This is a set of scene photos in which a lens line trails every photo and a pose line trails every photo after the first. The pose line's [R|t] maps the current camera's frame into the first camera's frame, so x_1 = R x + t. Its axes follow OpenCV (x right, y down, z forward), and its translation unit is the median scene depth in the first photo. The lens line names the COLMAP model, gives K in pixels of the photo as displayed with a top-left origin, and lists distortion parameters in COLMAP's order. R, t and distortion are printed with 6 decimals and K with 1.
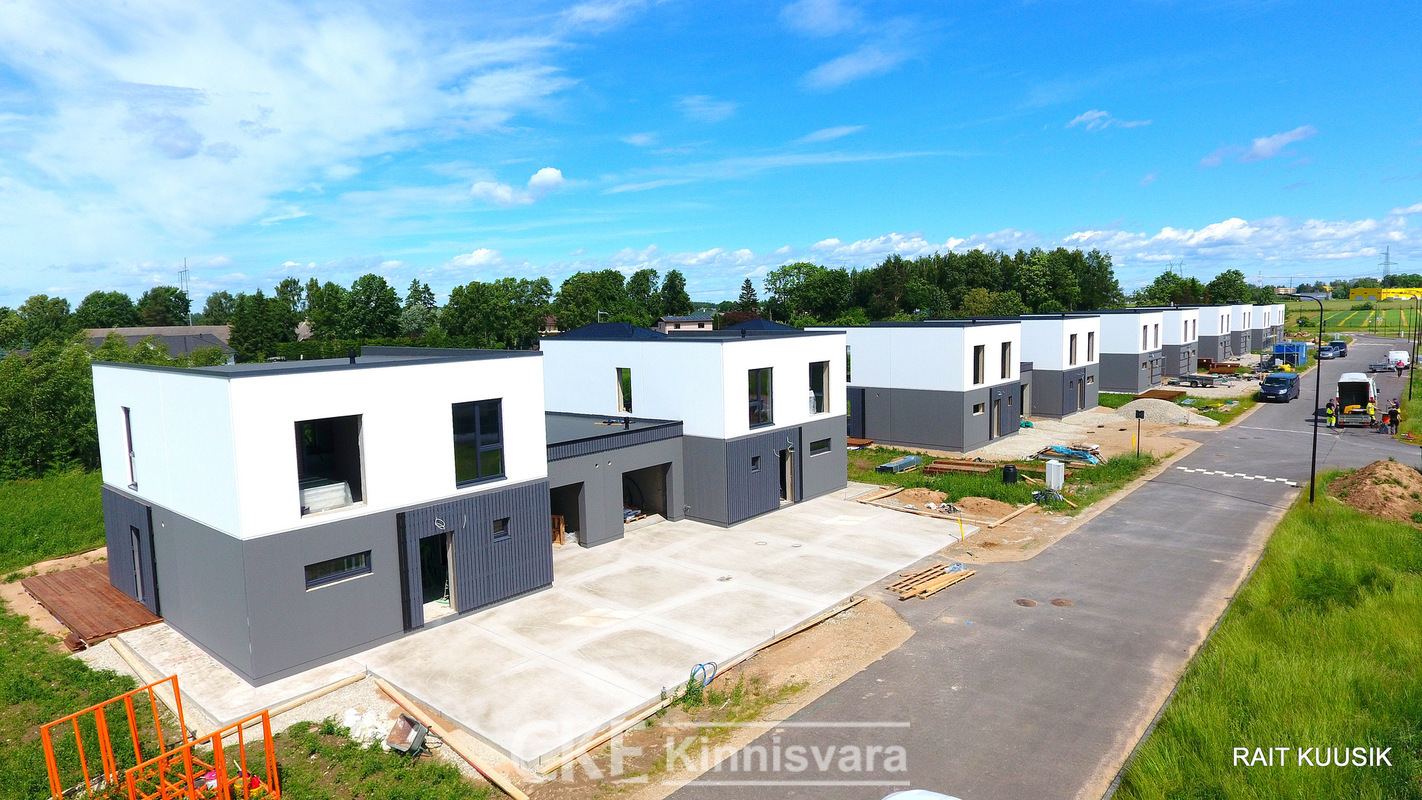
lens RADIAL K [[826.9, 0, 724.4], [0, 826.9, 389.4], [0, 0, 1]] dist [-0.013133, 0.004332]
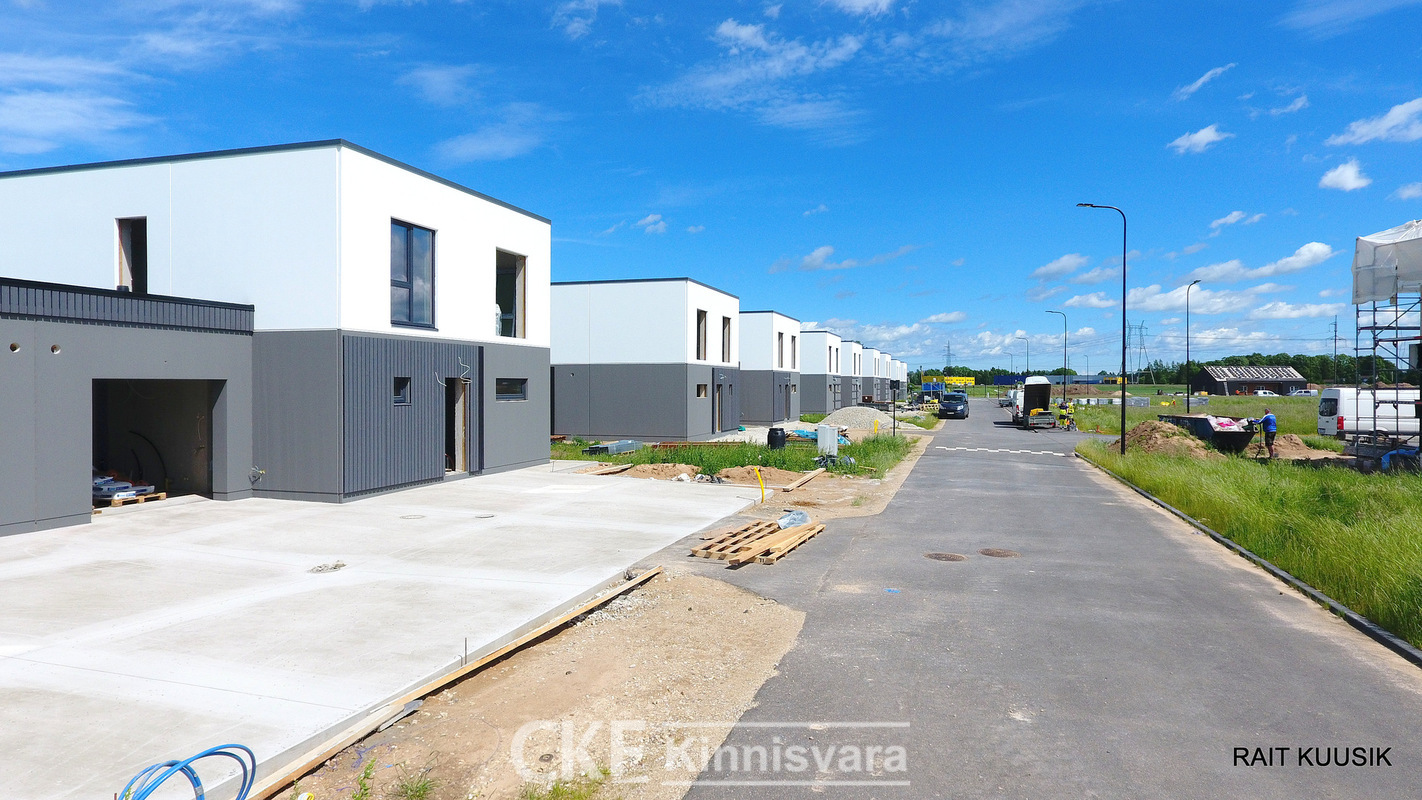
lens RADIAL K [[826.9, 0, 724.4], [0, 826.9, 389.4], [0, 0, 1]] dist [-0.013133, 0.004332]
pose [[0.912976, 0.021219, 0.407462, 0.010149], [0.019081, 0.995334, -0.094586, 0.147374], [-0.407568, 0.094129, 0.908311, 0.417049]]
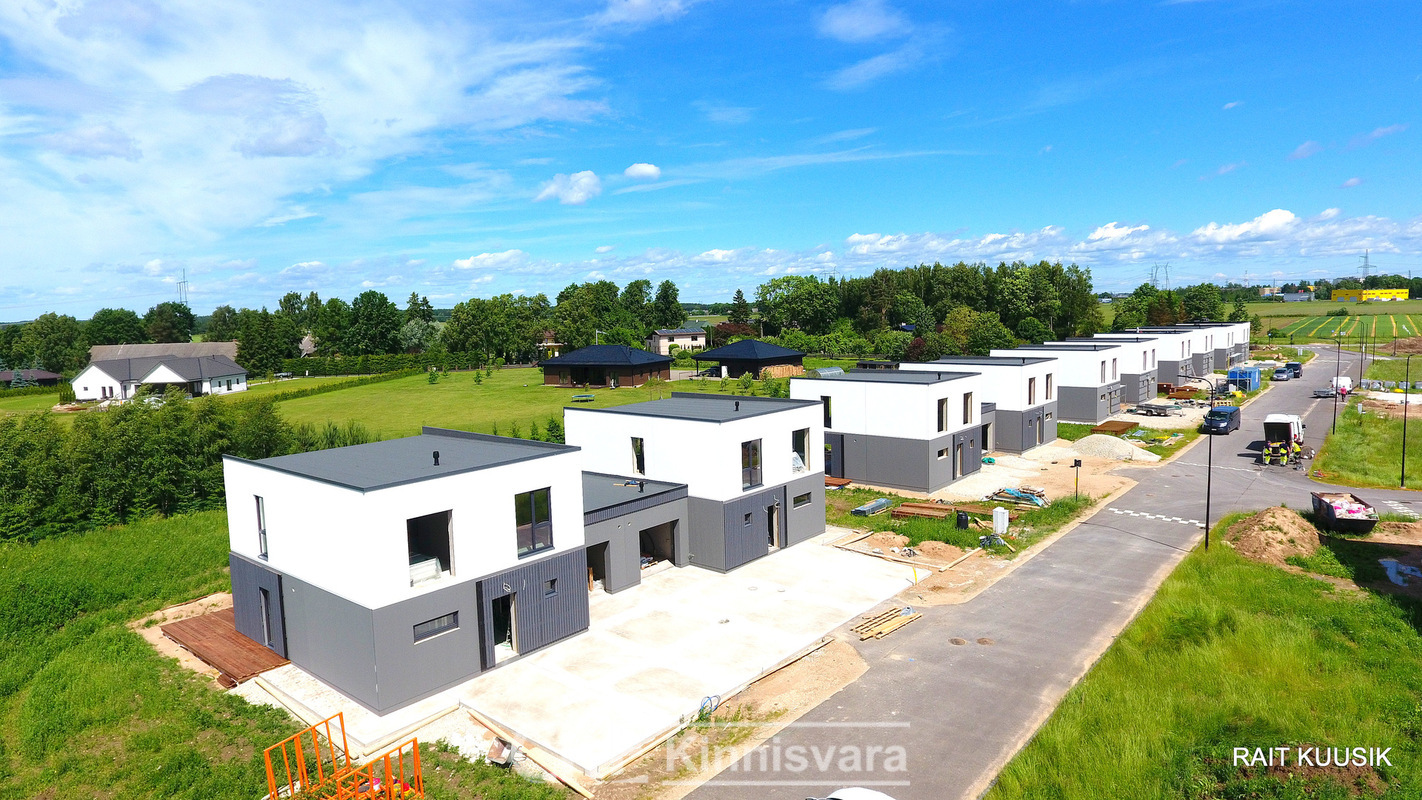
lens RADIAL K [[826.9, 0, 724.4], [0, 826.9, 389.4], [0, 0, 1]] dist [-0.013133, 0.004332]
pose [[0.999938, -0.005286, 0.009753, -0.007636], [0.005275, 0.999986, 0.001079, -0.103422], [-0.009759, -0.001027, 0.999952, -0.213295]]
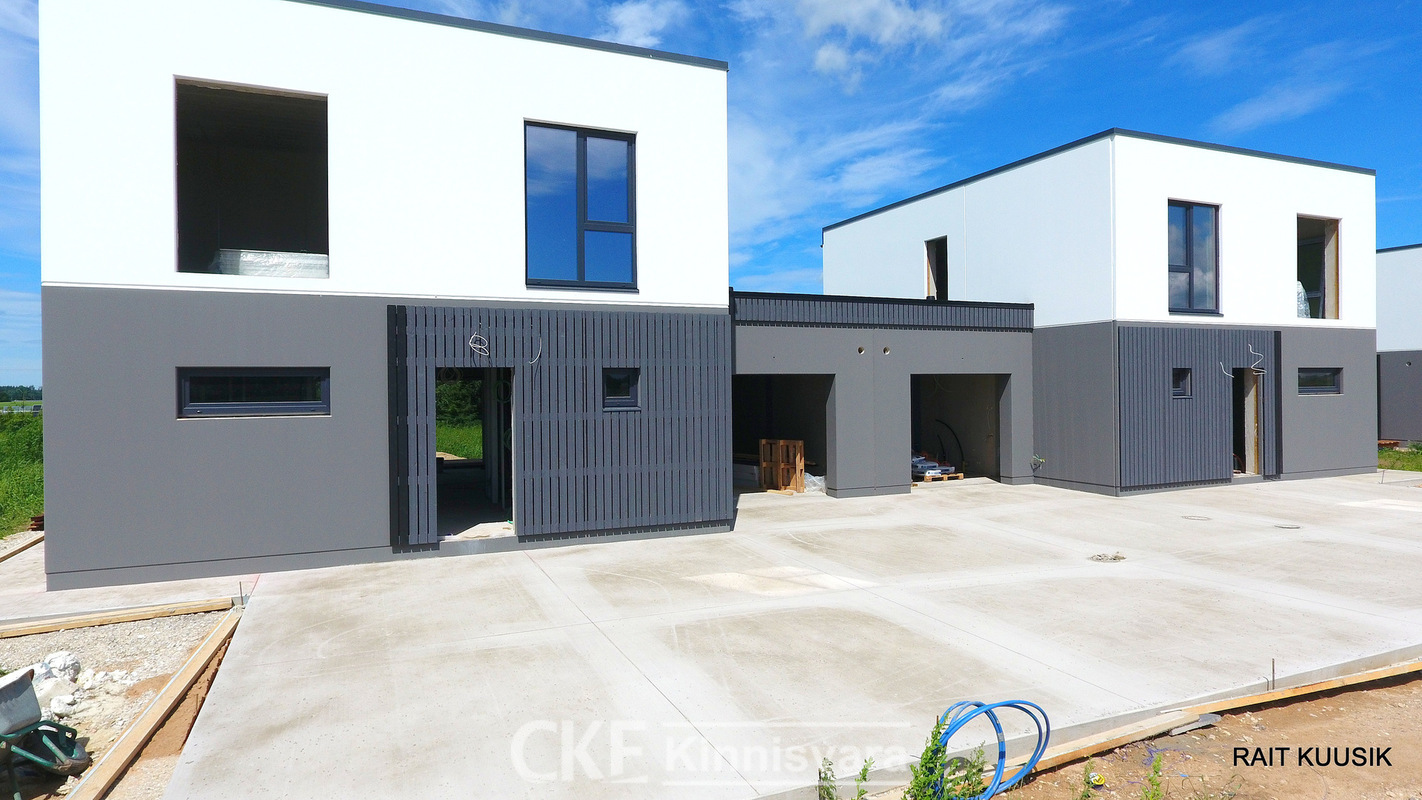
lens RADIAL K [[826.9, 0, 724.4], [0, 826.9, 389.4], [0, 0, 1]] dist [-0.013133, 0.004332]
pose [[0.899315, 0.013777, -0.437084, 0.006249], [-0.053118, 0.995544, -0.077912, 0.151419], [0.434063, 0.093285, 0.896040, 0.422471]]
